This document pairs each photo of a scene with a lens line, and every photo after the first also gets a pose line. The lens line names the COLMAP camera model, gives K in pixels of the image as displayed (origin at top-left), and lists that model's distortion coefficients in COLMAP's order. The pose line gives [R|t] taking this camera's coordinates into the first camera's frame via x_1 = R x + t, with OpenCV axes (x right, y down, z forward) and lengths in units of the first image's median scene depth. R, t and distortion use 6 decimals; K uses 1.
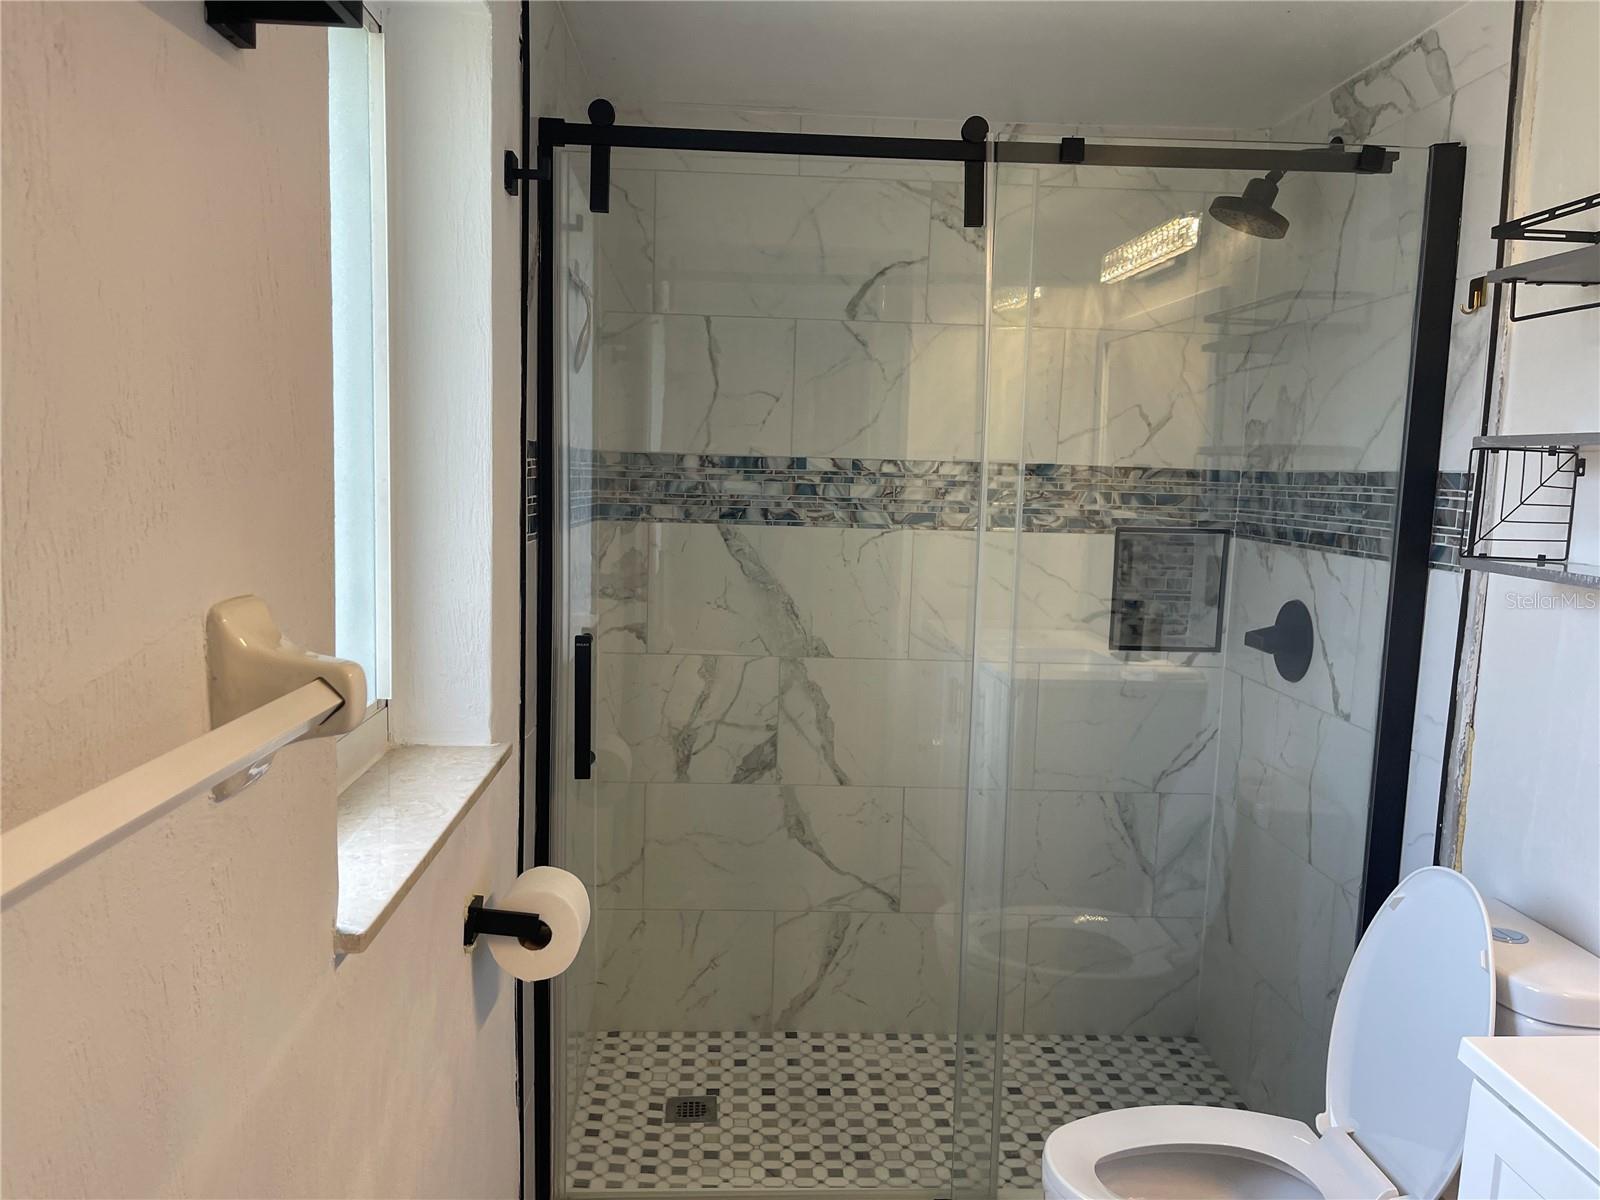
lens RADIAL K [[1204.3, 0, 789.3], [0, 1204.3, 603.2], [0, 0, 1]] dist [0.066364, -0.089930]
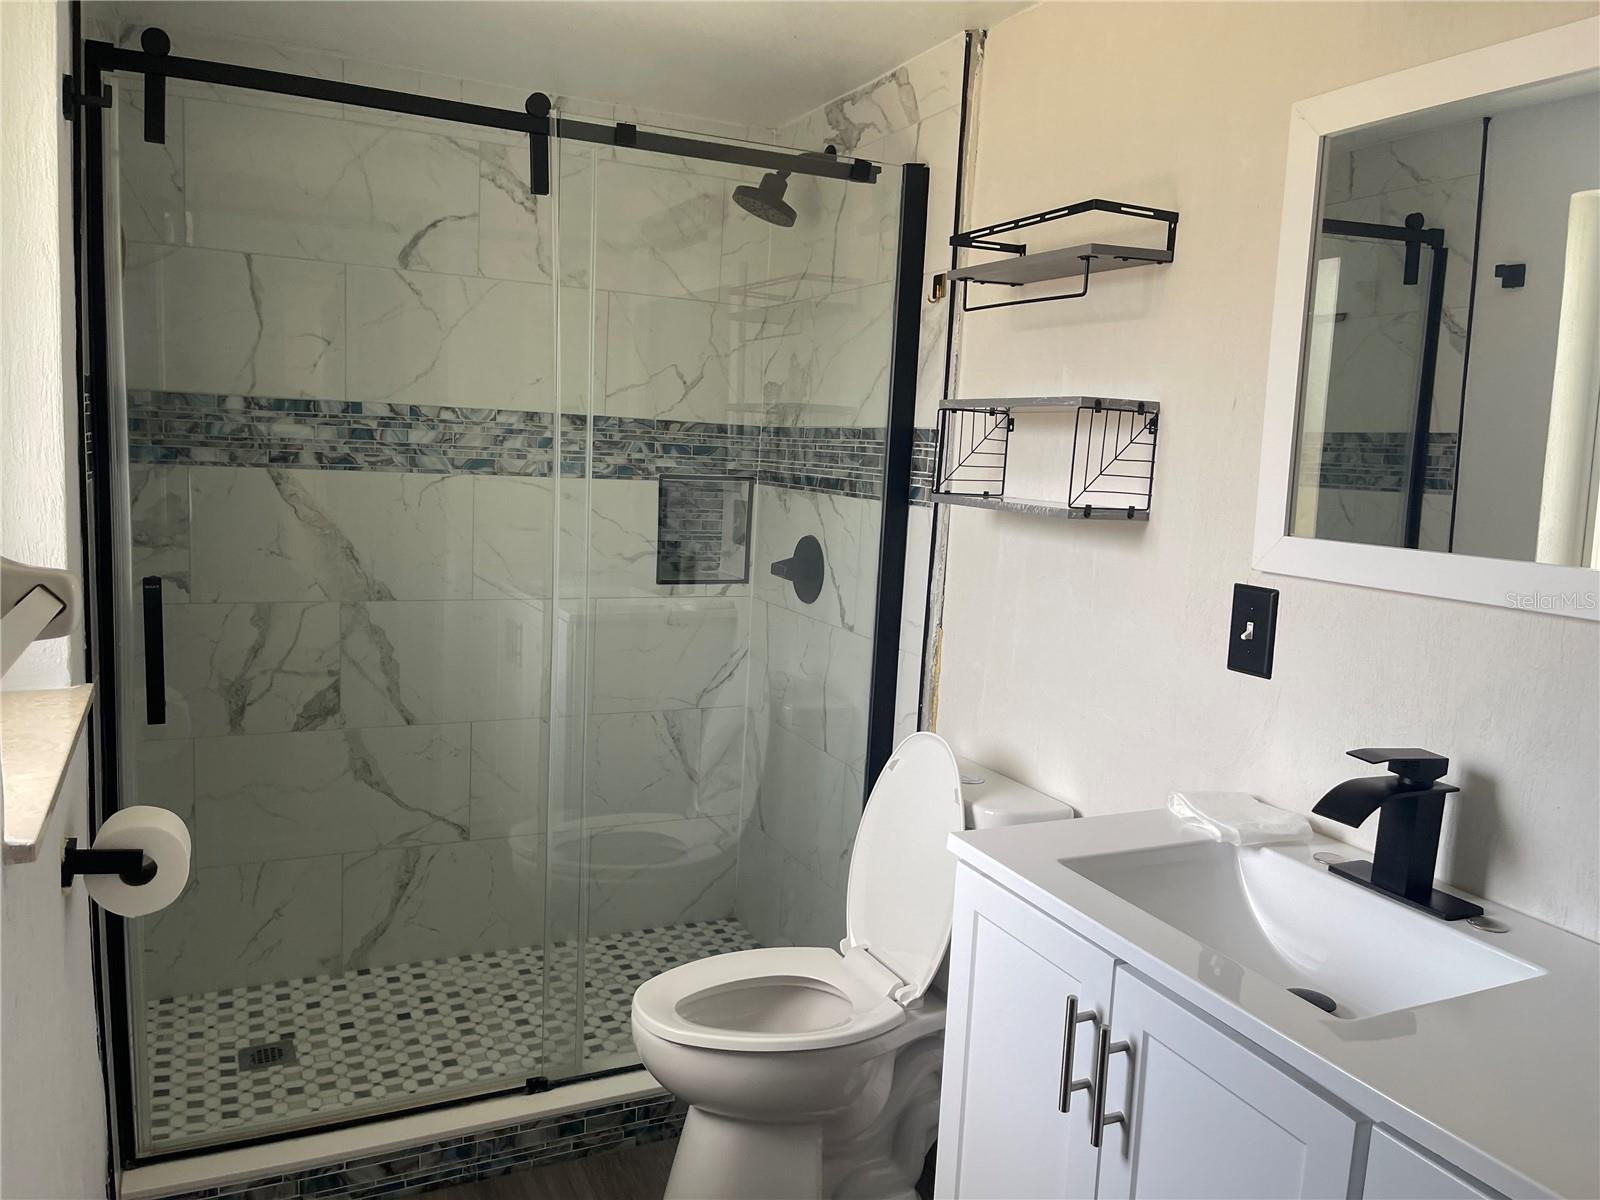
lens RADIAL K [[1204.3, 0, 794.6], [0, 1204.3, 597.9], [0, 0, 1]] dist [0.066364, -0.089930]
pose [[0.919914, -0.036920, 0.390378, -0.055837], [0.024733, 0.999038, 0.036202, 0.014574], [-0.391339, -0.023648, 0.919943, -0.078511]]
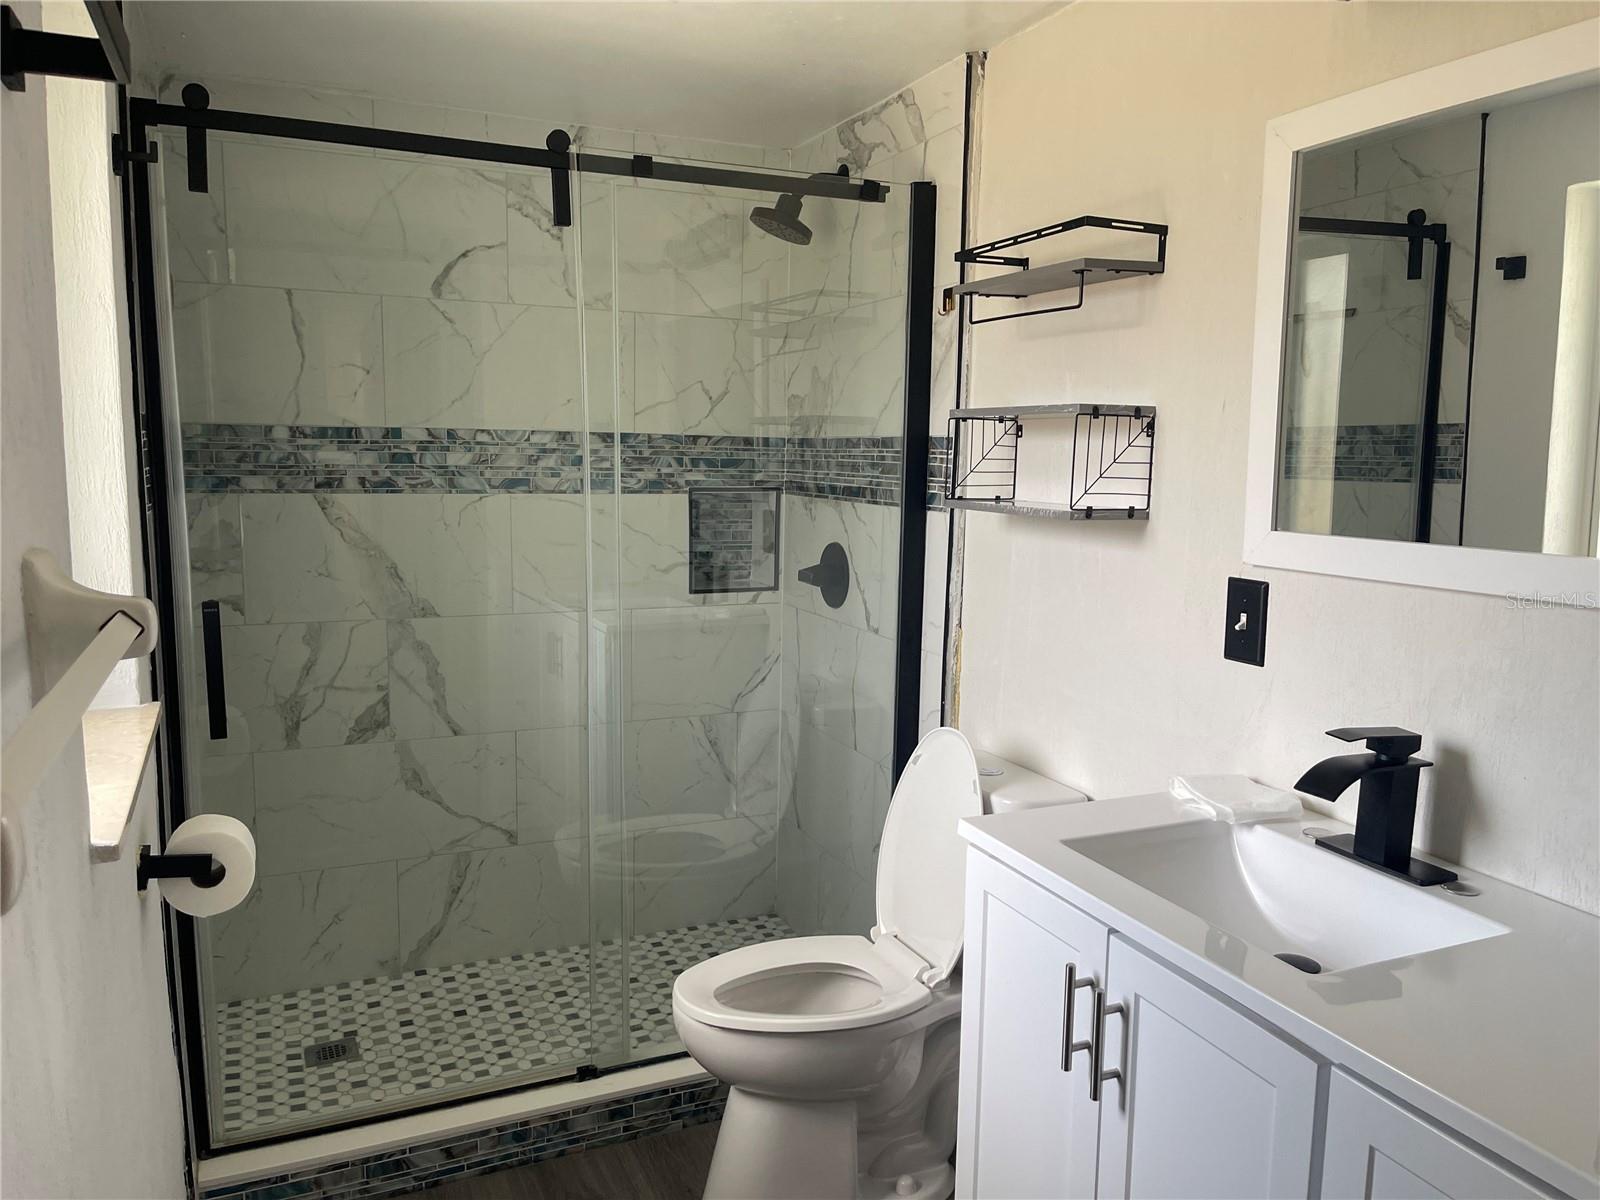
lens RADIAL K [[1204.3, 0, 816.0], [0, 1204.3, 613.6], [0, 0, 1]] dist [0.066364, -0.089930]
pose [[0.925340, -0.067072, 0.373158, -0.057381], [0.054600, 0.997543, 0.043905, 0.013959], [-0.375186, -0.020253, 0.926728, -0.119578]]
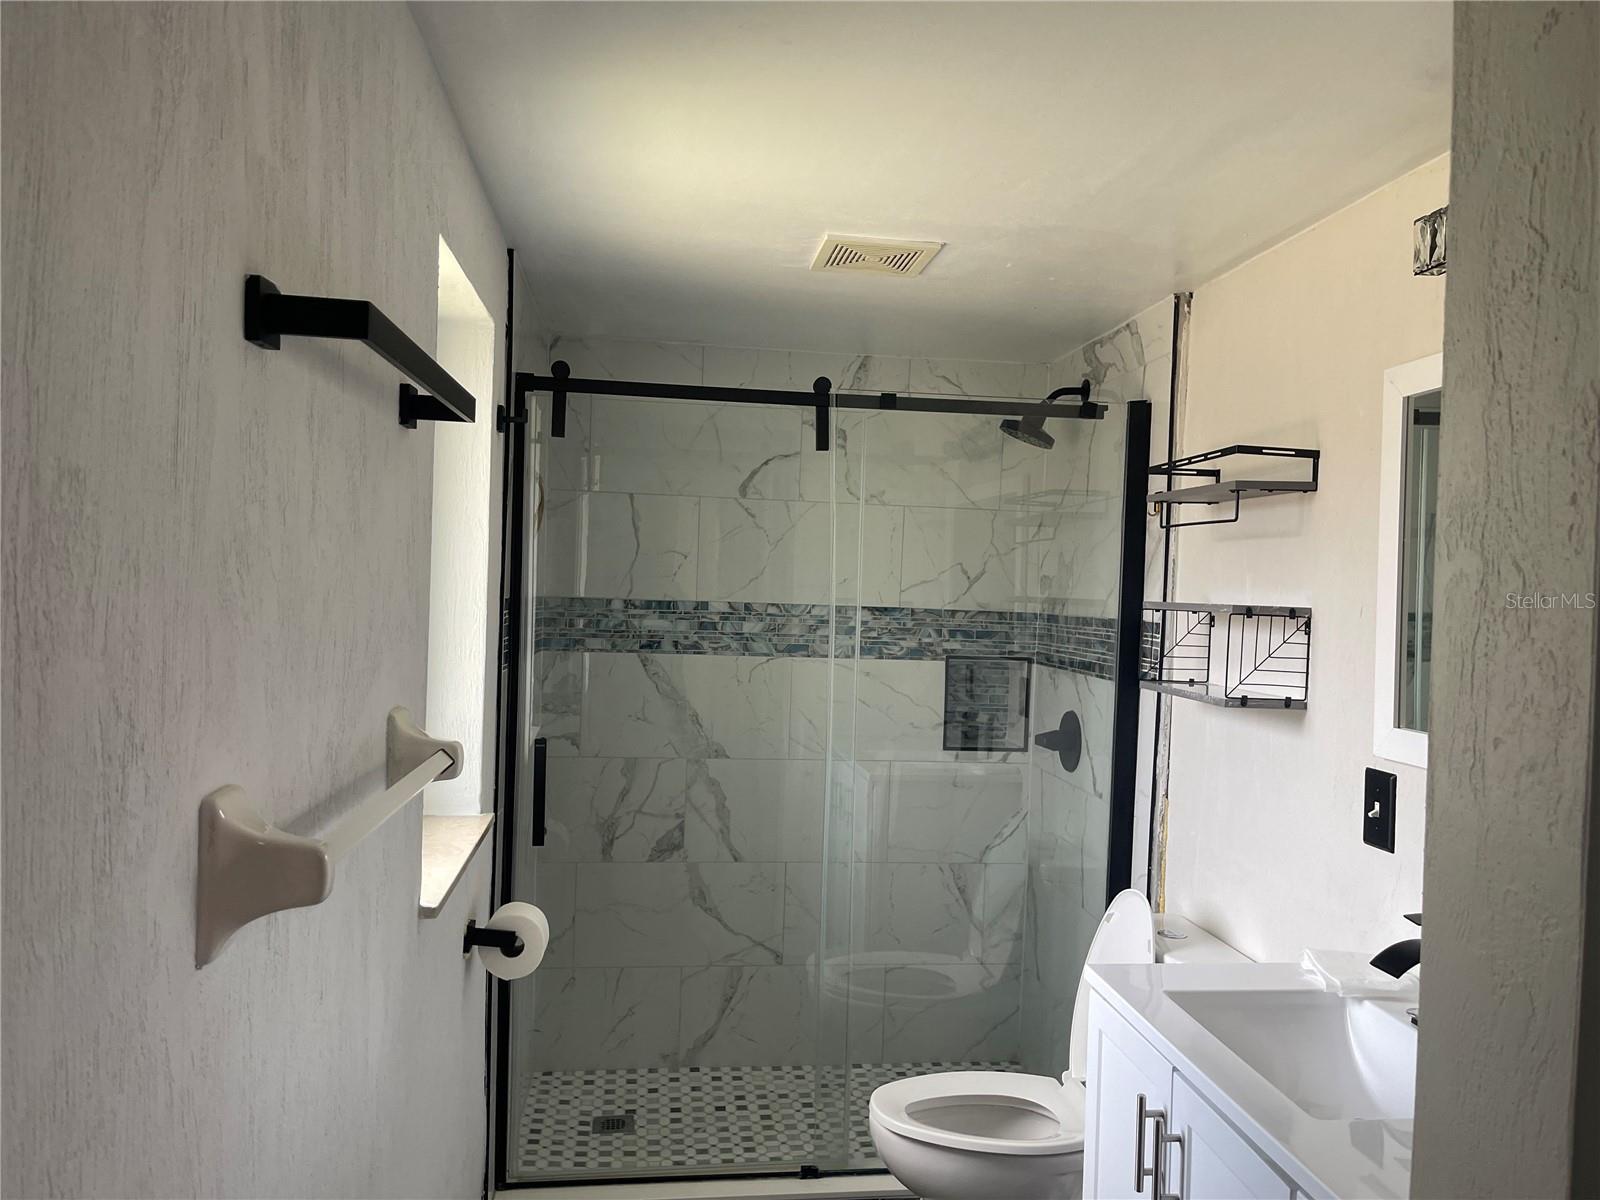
lens RADIAL K [[1204.3, 0, 813.4], [0, 1204.3, 613.2], [0, 0, 1]] dist [0.066364, -0.089930]
pose [[0.995591, 0.001998, 0.093783, 0.005409], [0.006336, 0.996058, -0.088481, 0.005937], [-0.093590, 0.088685, 0.991653, -0.286176]]
